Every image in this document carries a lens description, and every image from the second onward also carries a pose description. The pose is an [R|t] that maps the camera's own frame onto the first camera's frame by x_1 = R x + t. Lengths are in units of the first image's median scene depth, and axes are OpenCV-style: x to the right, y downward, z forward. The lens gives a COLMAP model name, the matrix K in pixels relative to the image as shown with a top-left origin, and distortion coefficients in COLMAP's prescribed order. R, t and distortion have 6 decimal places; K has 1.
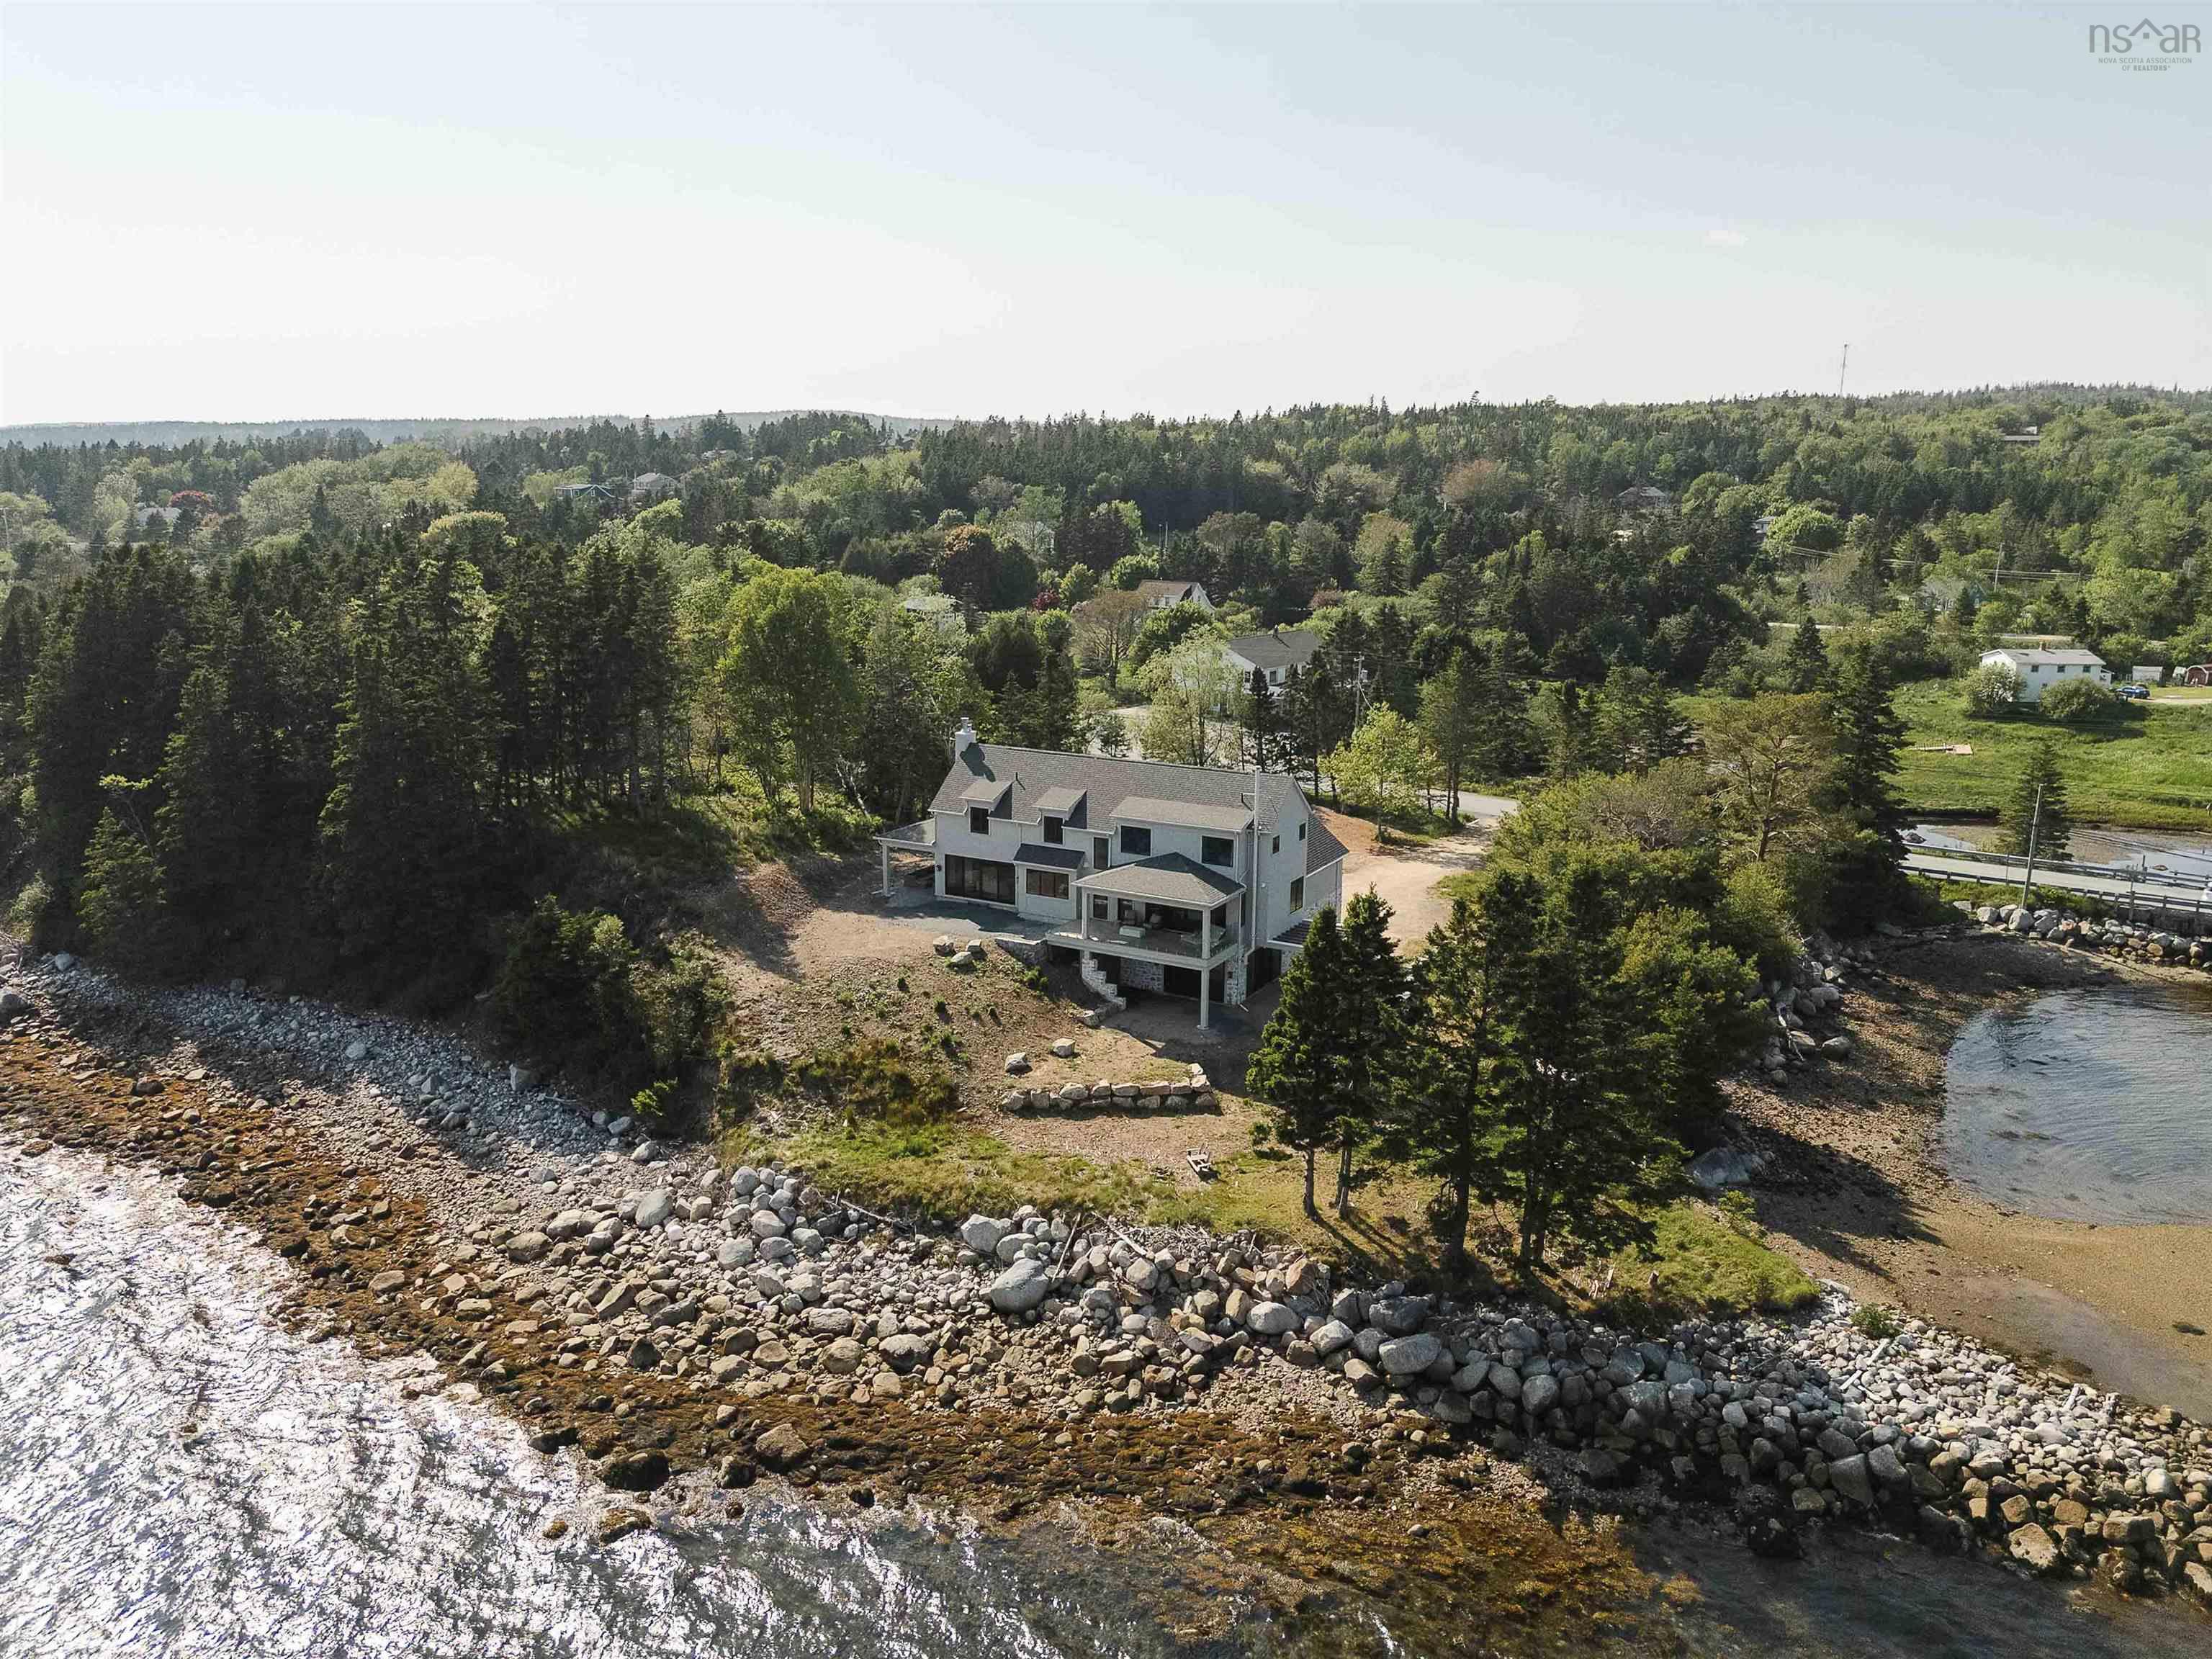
lens RADIAL K [[1606.8, 0, 1106.0], [0, 1606.8, 829.5], [0, 0, 1]] dist [0.078618, -0.077976]
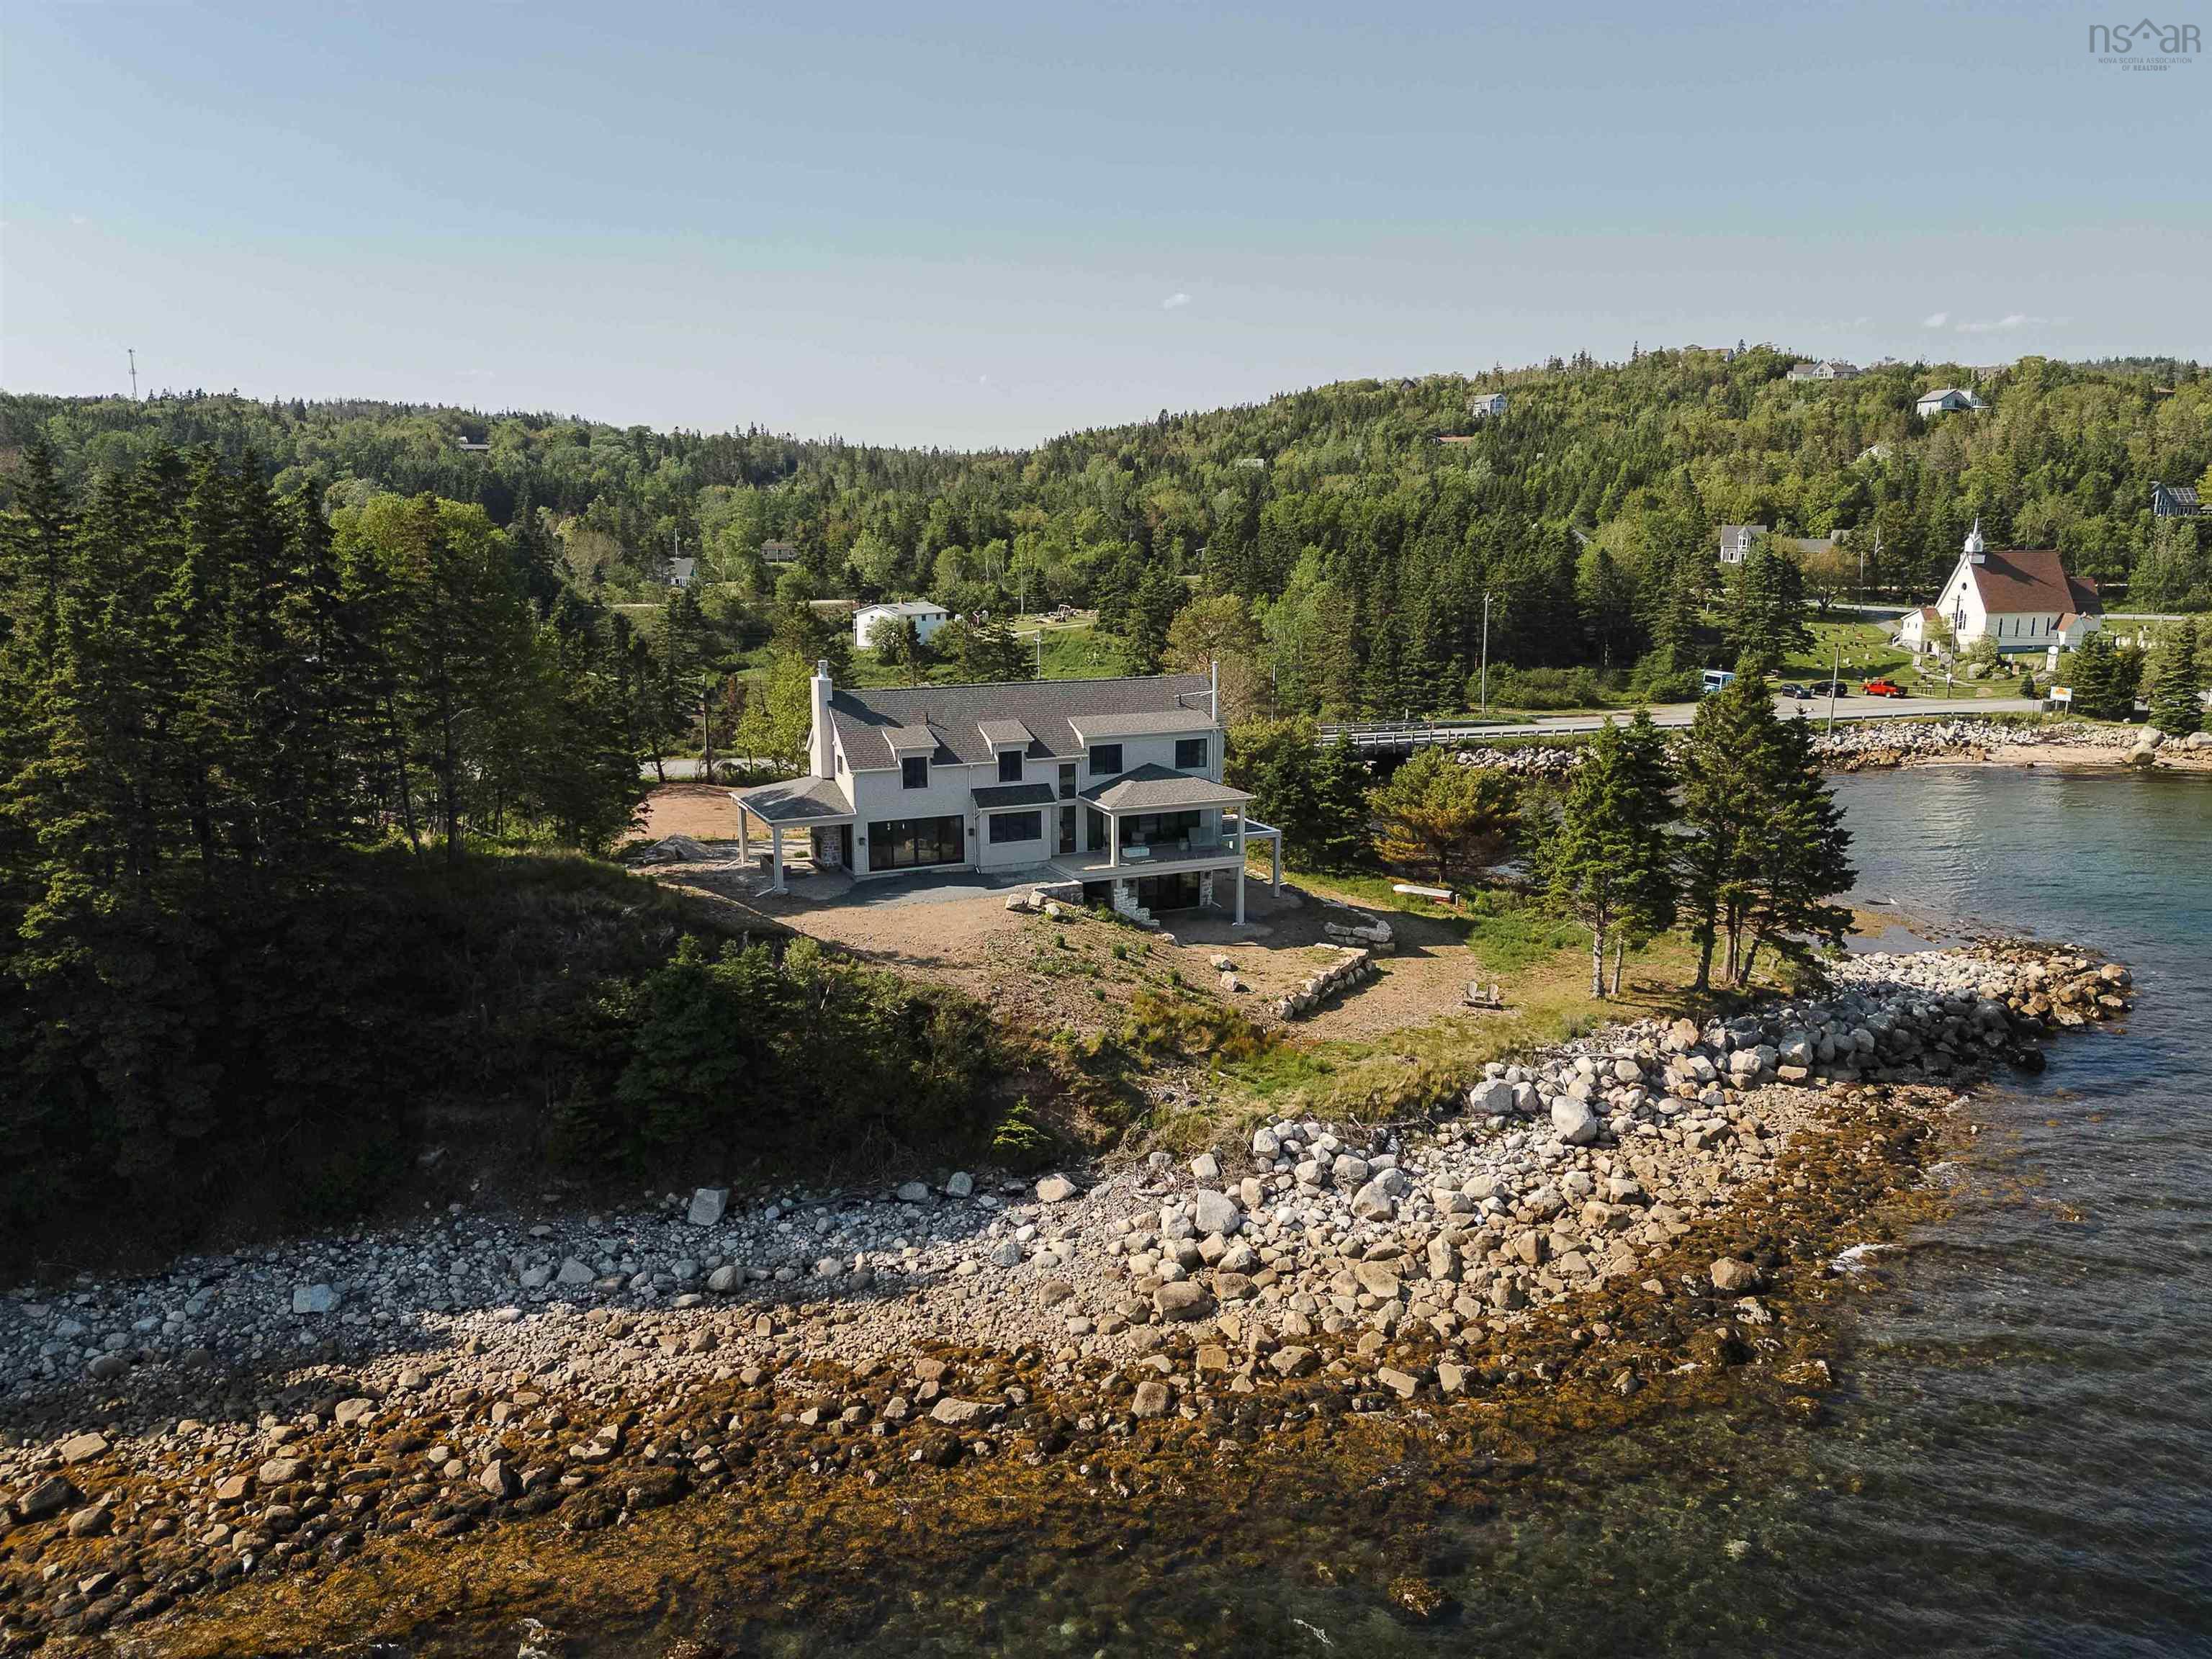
lens RADIAL K [[1623.0, 0, 1121.2], [0, 1623.0, 894.7], [0, 0, 1]] dist [0.082433, -0.085715]
pose [[0.599407, -0.198013, 0.775566, -0.758569], [0.177890, 0.977642, 0.112121, -0.021415], [-0.780427, 0.070759, 0.621230, 0.422433]]
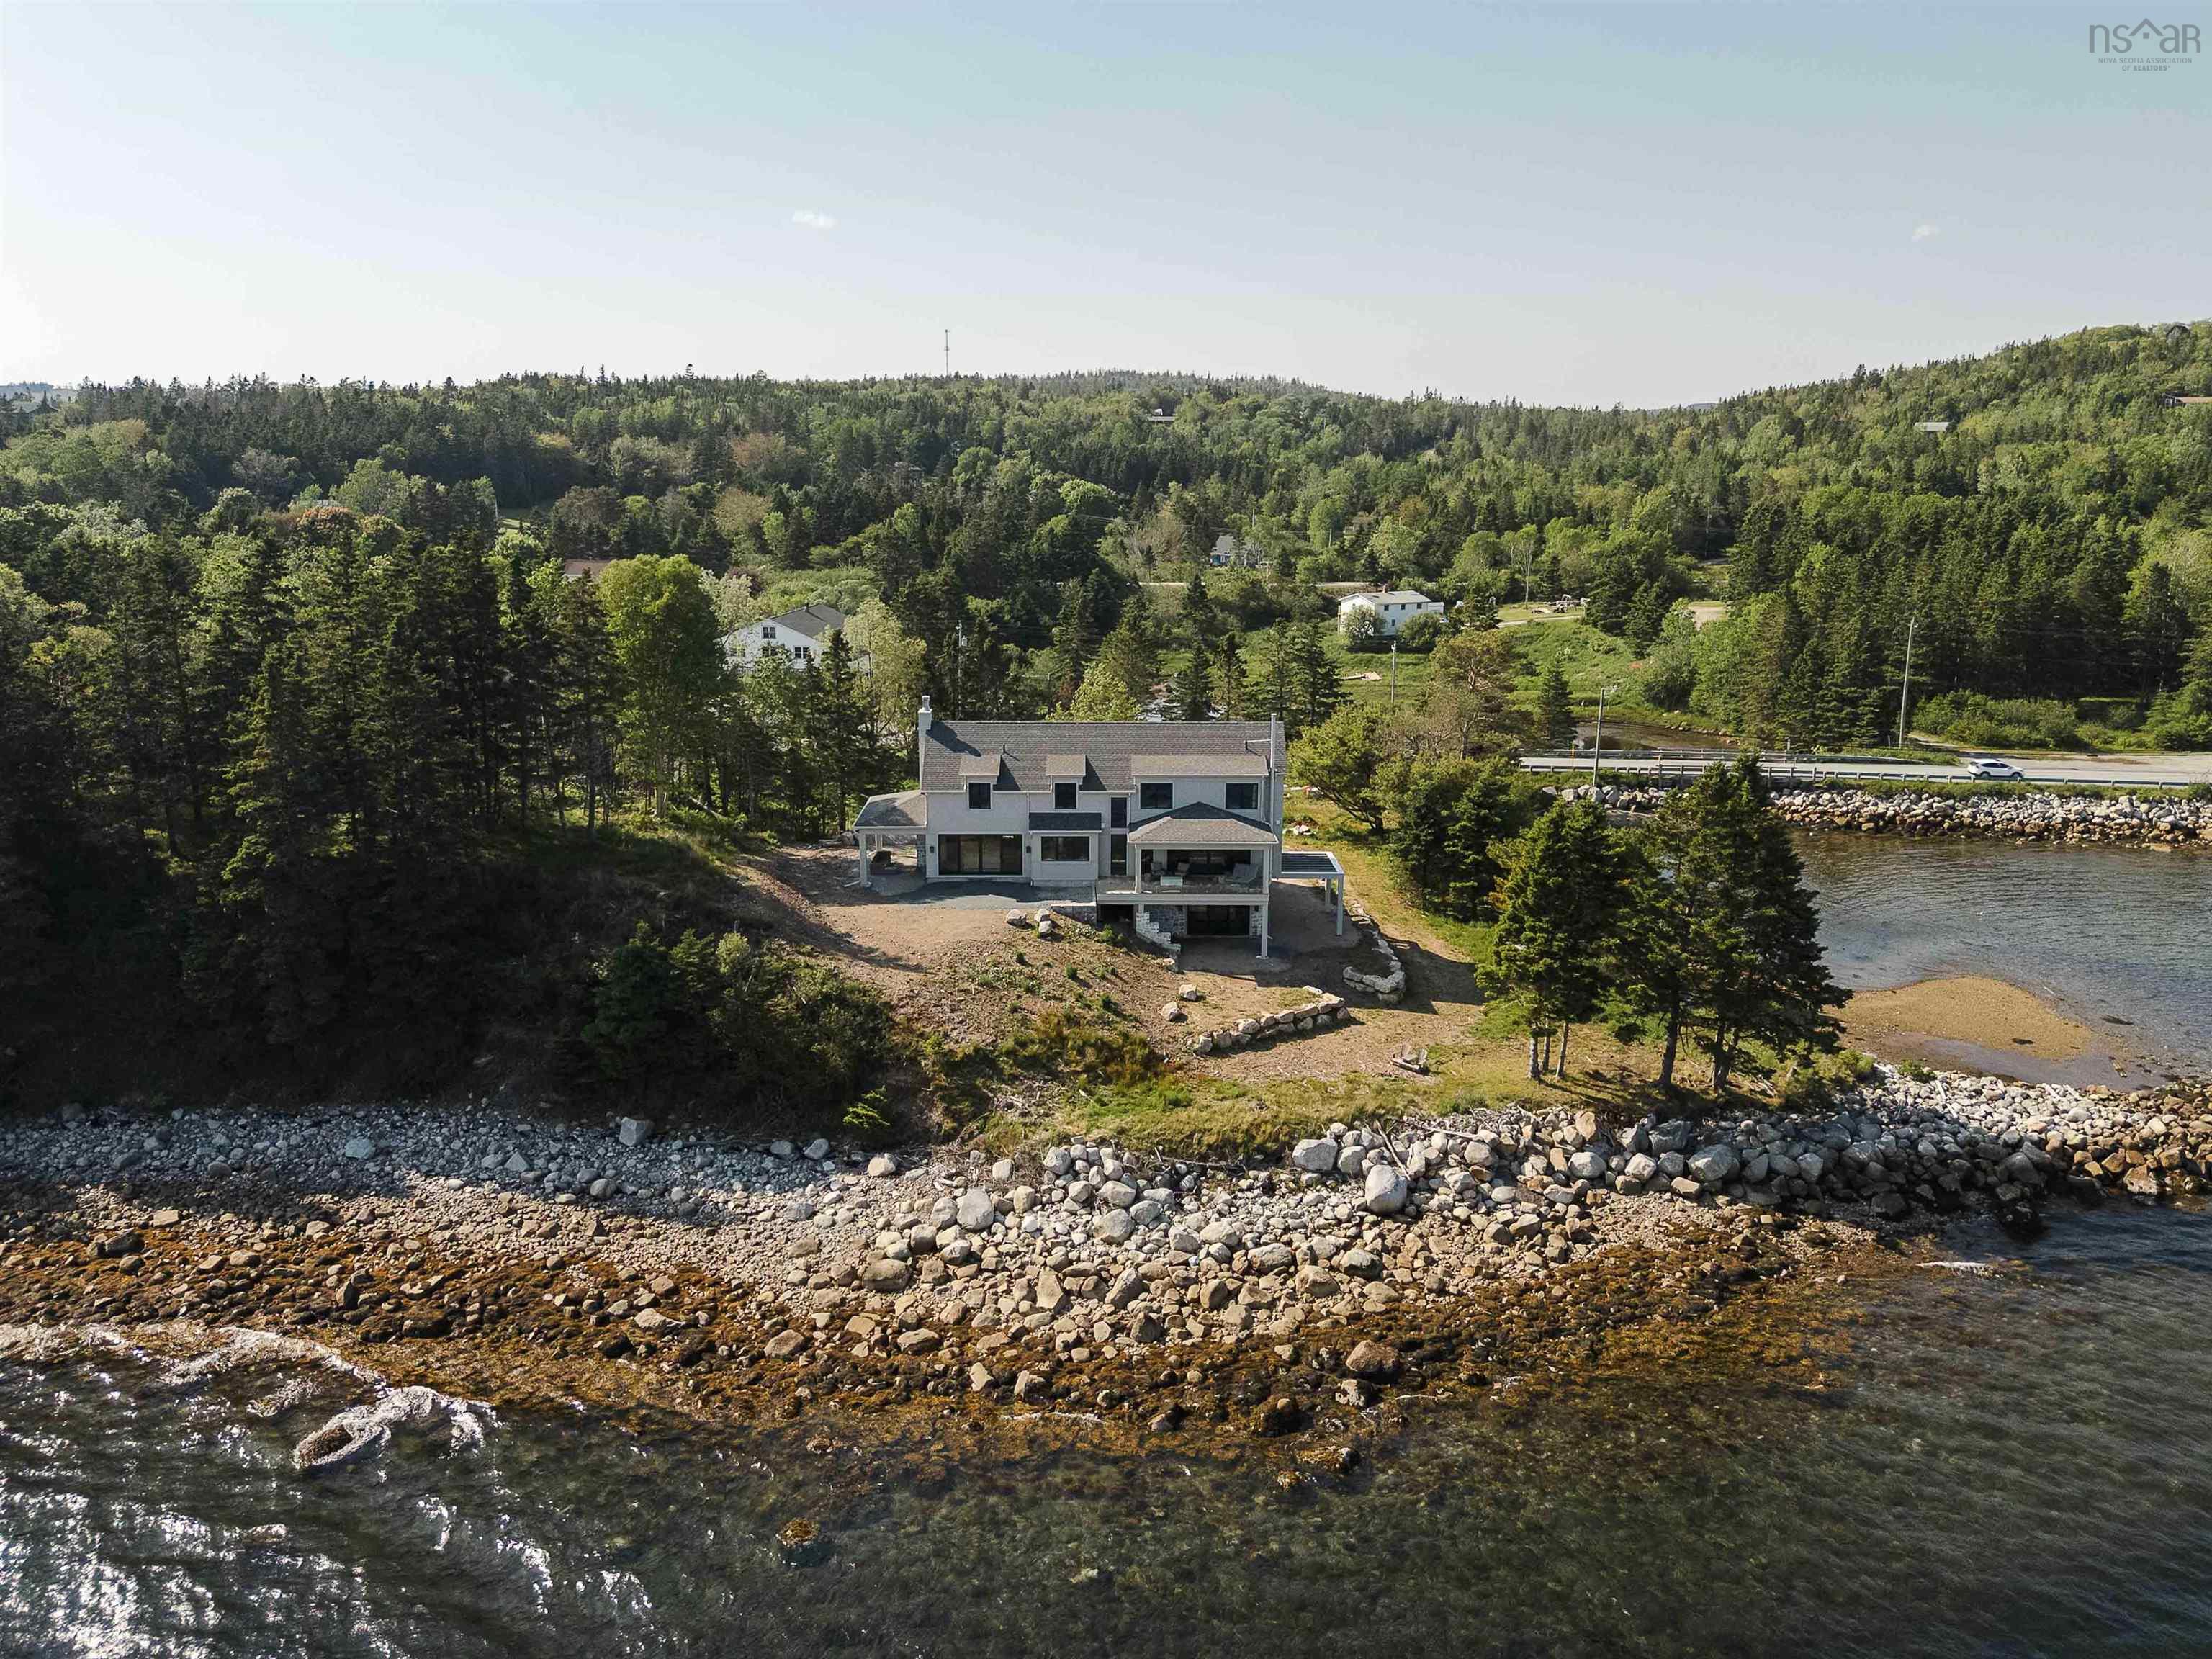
lens RADIAL K [[1606.8, 0, 1106.0], [0, 1606.8, 829.5], [0, 0, 1]] dist [0.078618, -0.077976]
pose [[0.875226, -0.116651, 0.469437, -0.527131], [0.109515, 0.993072, 0.042588, -0.020501], [-0.471153, 0.014136, 0.881938, 0.089996]]
